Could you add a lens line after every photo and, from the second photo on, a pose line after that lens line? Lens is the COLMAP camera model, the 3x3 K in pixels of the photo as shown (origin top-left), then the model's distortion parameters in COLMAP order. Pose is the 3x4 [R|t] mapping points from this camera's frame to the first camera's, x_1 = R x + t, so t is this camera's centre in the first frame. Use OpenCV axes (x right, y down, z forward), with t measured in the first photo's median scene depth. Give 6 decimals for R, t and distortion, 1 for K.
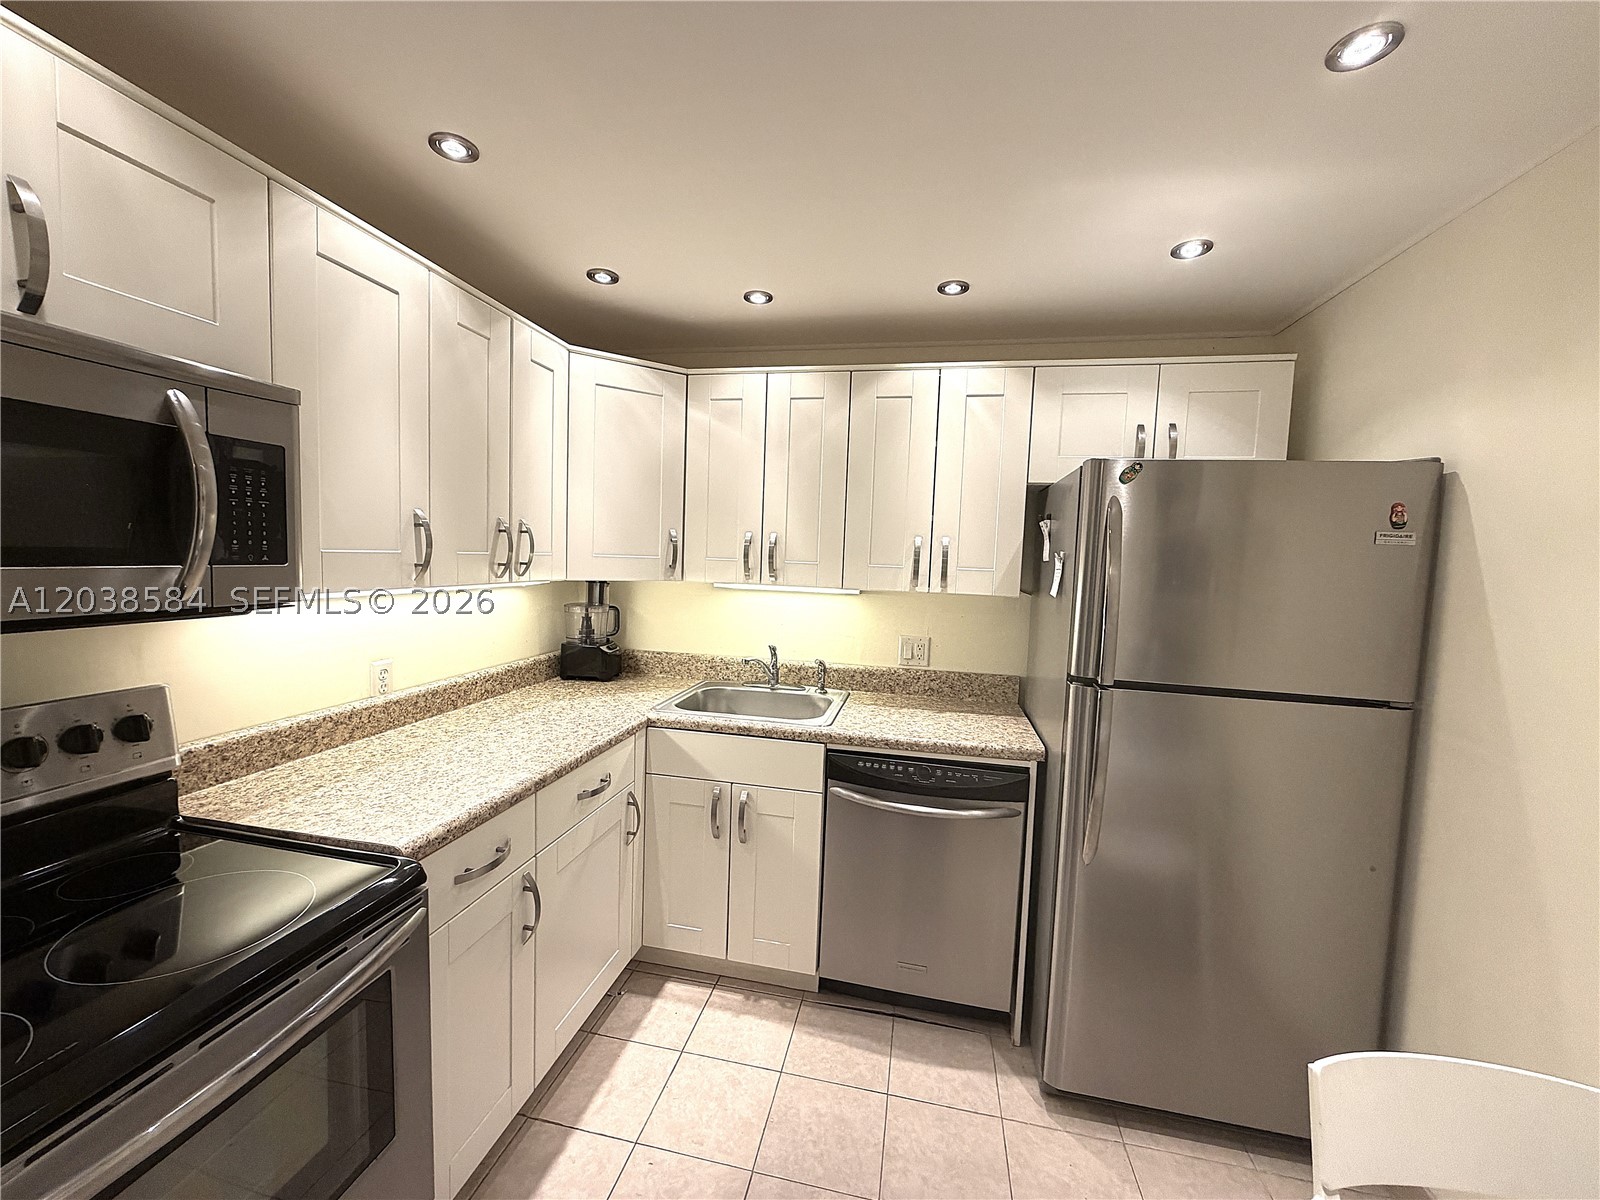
lens RADIAL K [[642.0, 0, 797.8], [0, 642.0, 596.6], [0, 0, 1]] dist [0.004341, -0.000279]
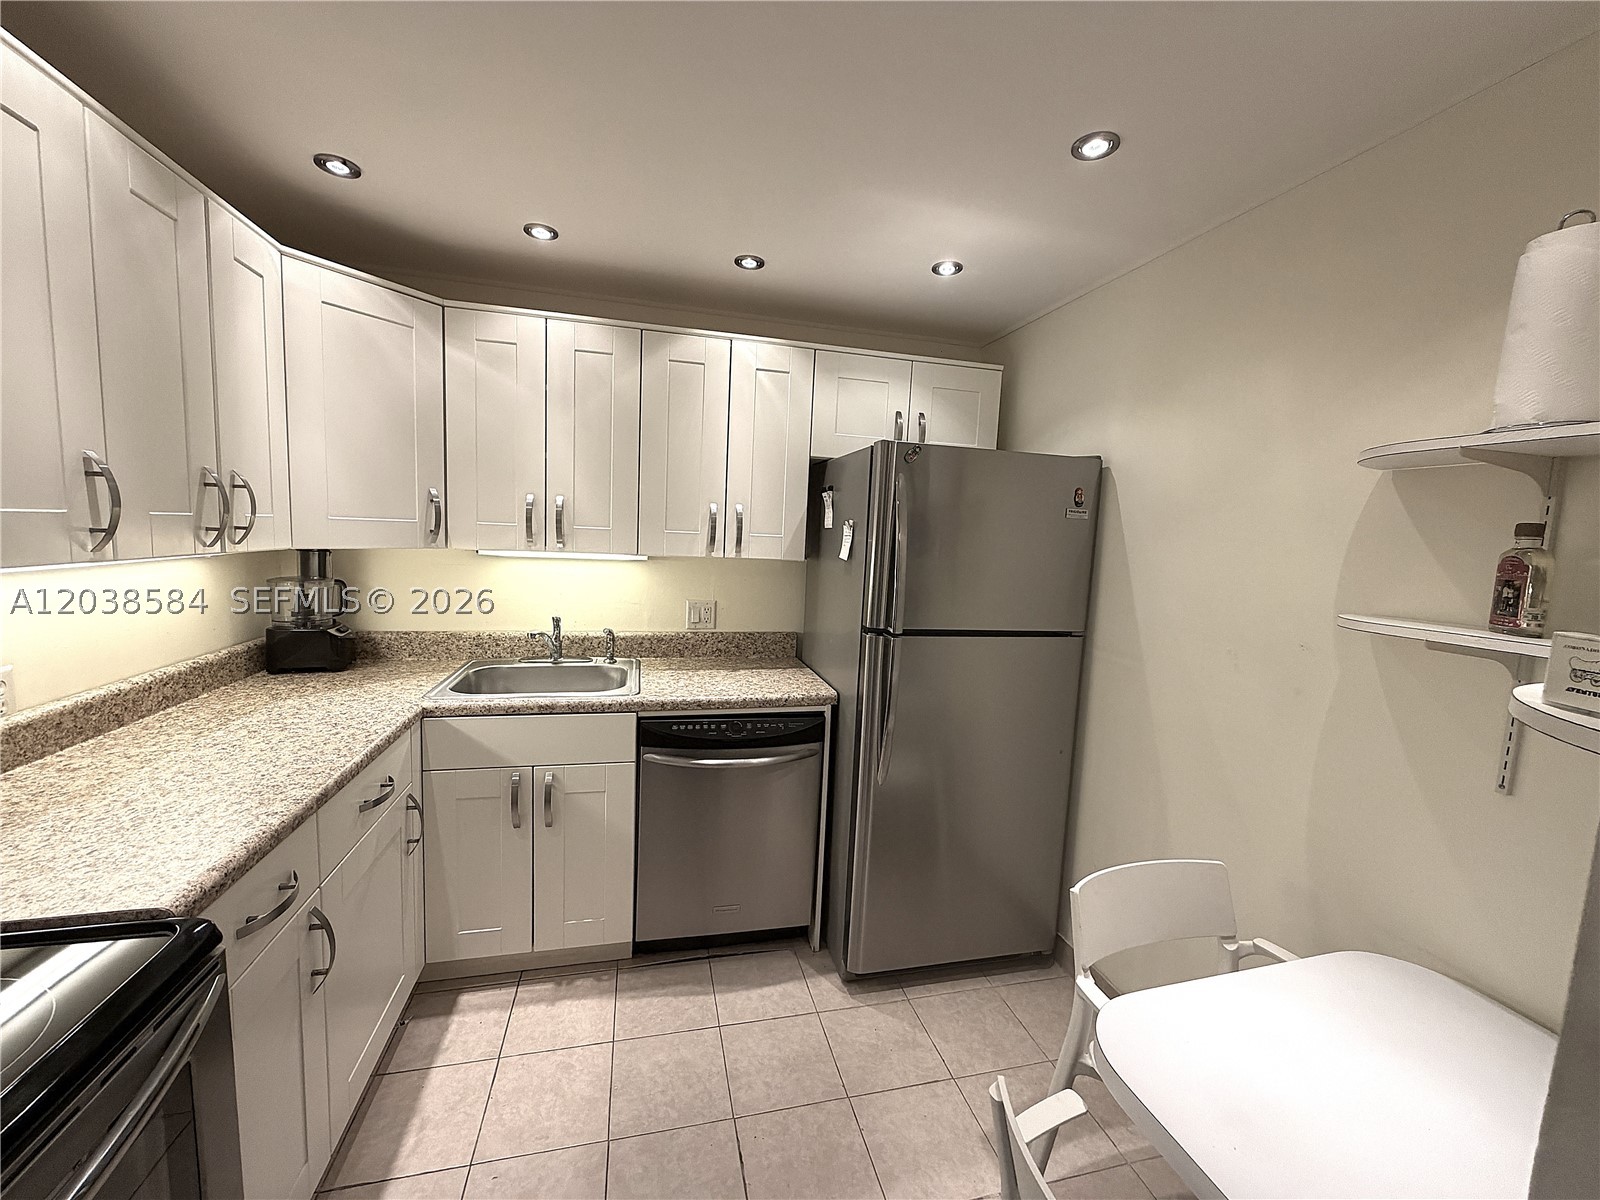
lens RADIAL K [[642.0, 0, 797.8], [0, 642.0, 596.6], [0, 0, 1]] dist [0.004341, -0.000279]
pose [[0.901513, -0.041040, 0.430801, -0.155759], [0.016697, 0.998050, 0.060137, -0.004283], [-0.432429, -0.047021, 0.900441, 0.009709]]
